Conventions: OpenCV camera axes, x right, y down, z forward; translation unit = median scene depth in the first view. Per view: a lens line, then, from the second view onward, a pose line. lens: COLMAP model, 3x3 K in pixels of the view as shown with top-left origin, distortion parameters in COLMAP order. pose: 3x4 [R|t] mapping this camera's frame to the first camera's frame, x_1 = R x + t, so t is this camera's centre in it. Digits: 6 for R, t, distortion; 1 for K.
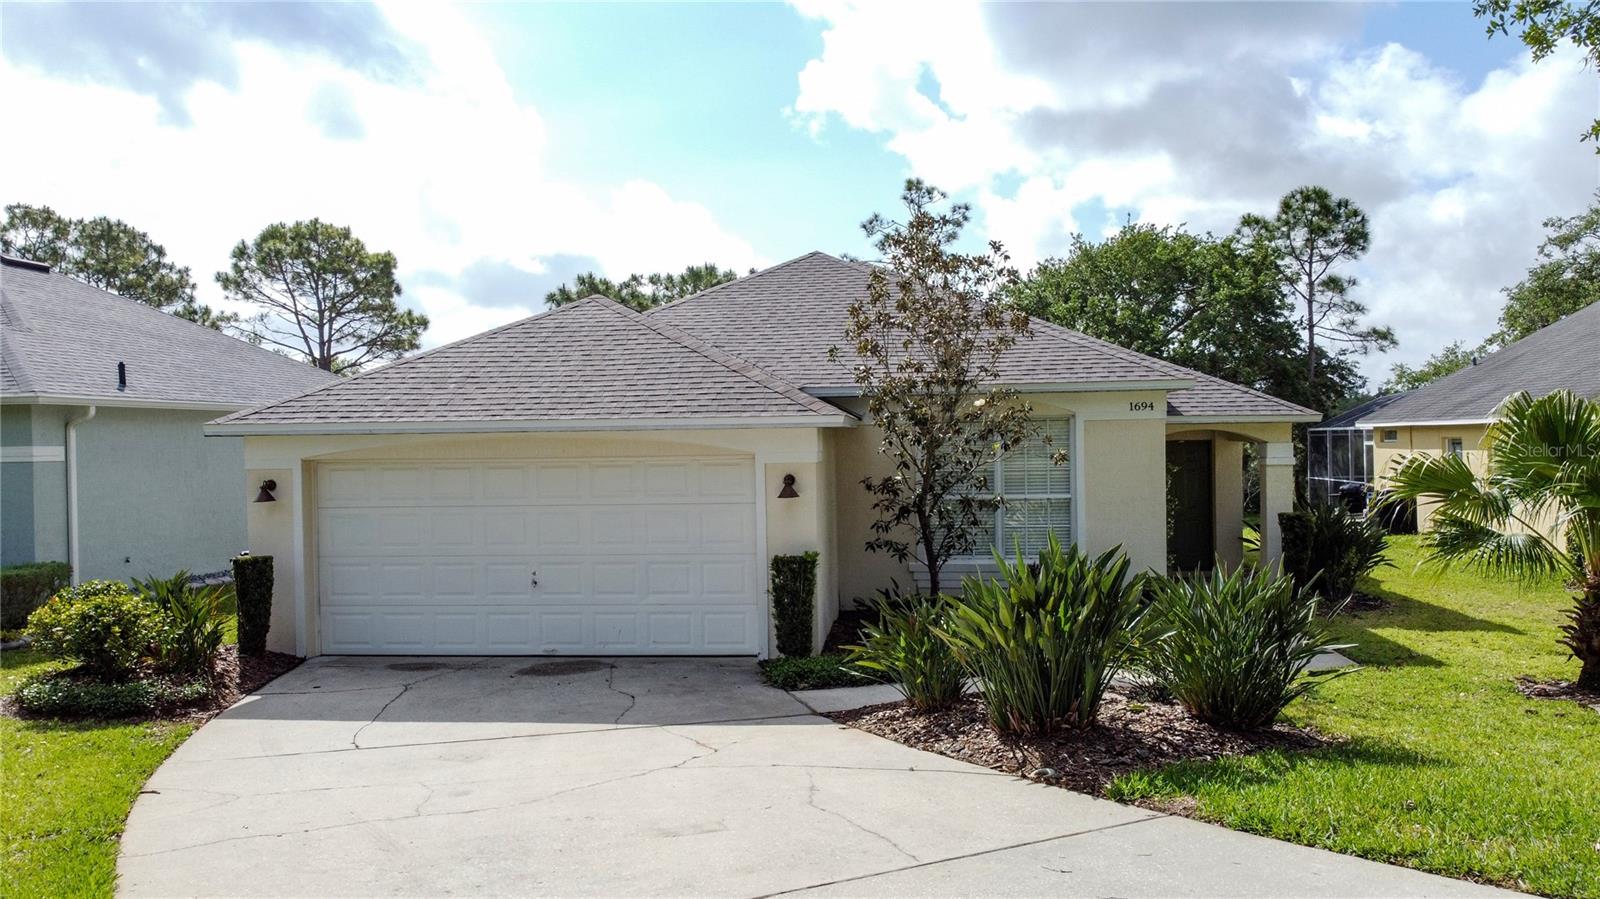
lens RADIAL K [[1195.7, 0, 796.3], [0, 1195.7, 441.5], [0, 0, 1]] dist [-0.009655, -0.008650]
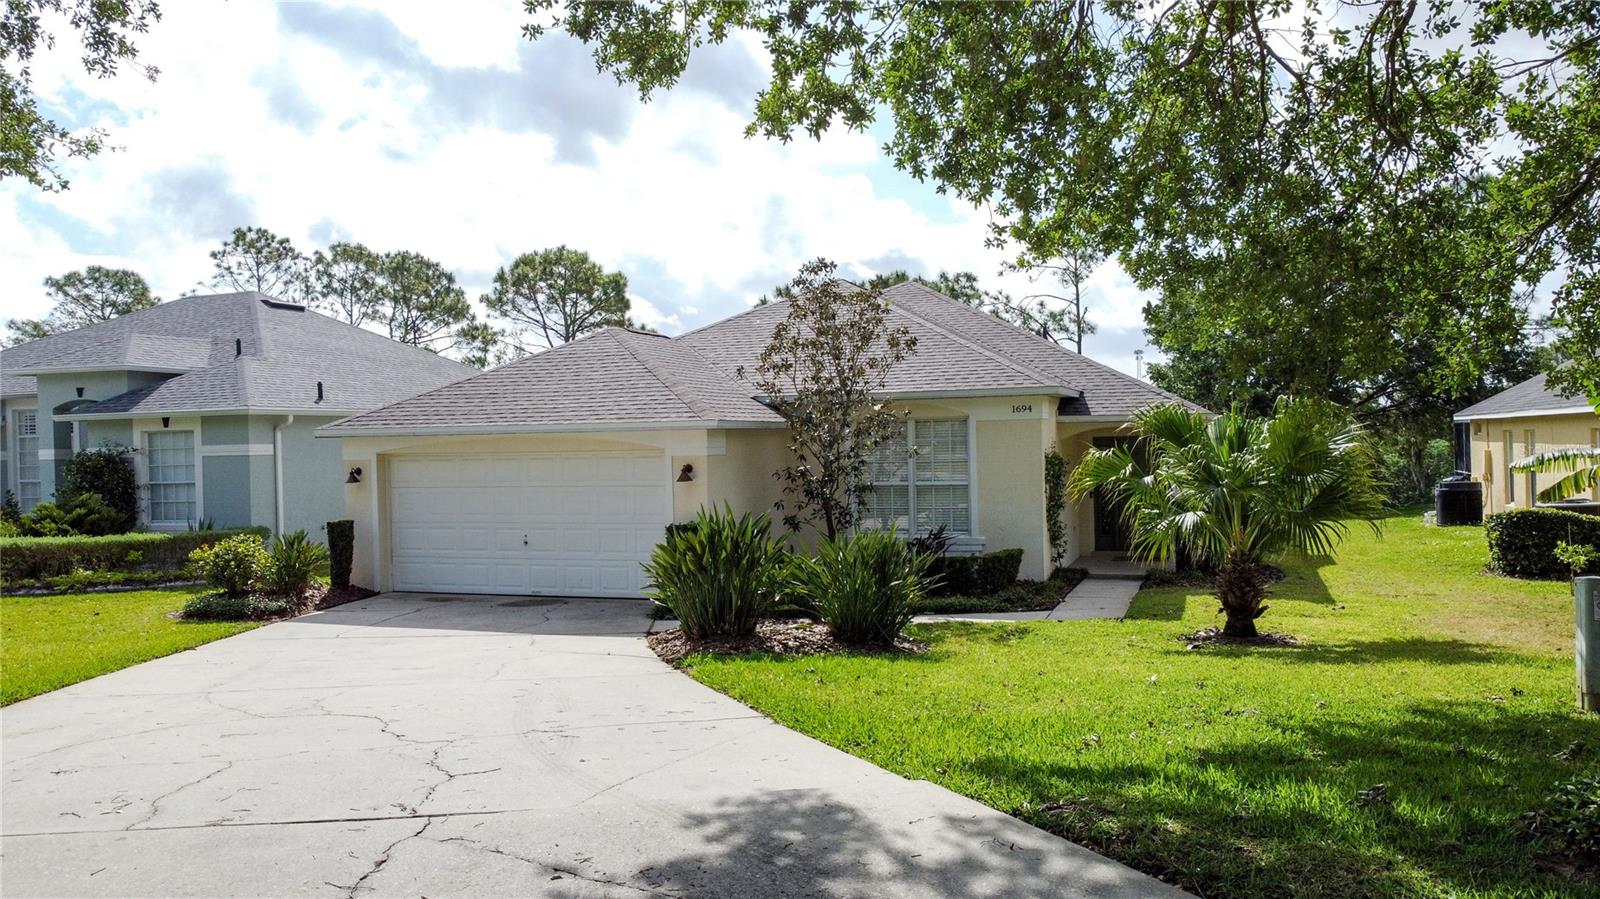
lens RADIAL K [[1195.7, 0, 804.5], [0, 1195.7, 454.6], [0, 0, 1]] dist [-0.009655, -0.008650]
pose [[0.968404, -0.000719, -0.249385, 0.204523], [0.004658, 0.999873, 0.015208, -0.001379], [0.249342, -0.015889, 0.968285, -0.119244]]
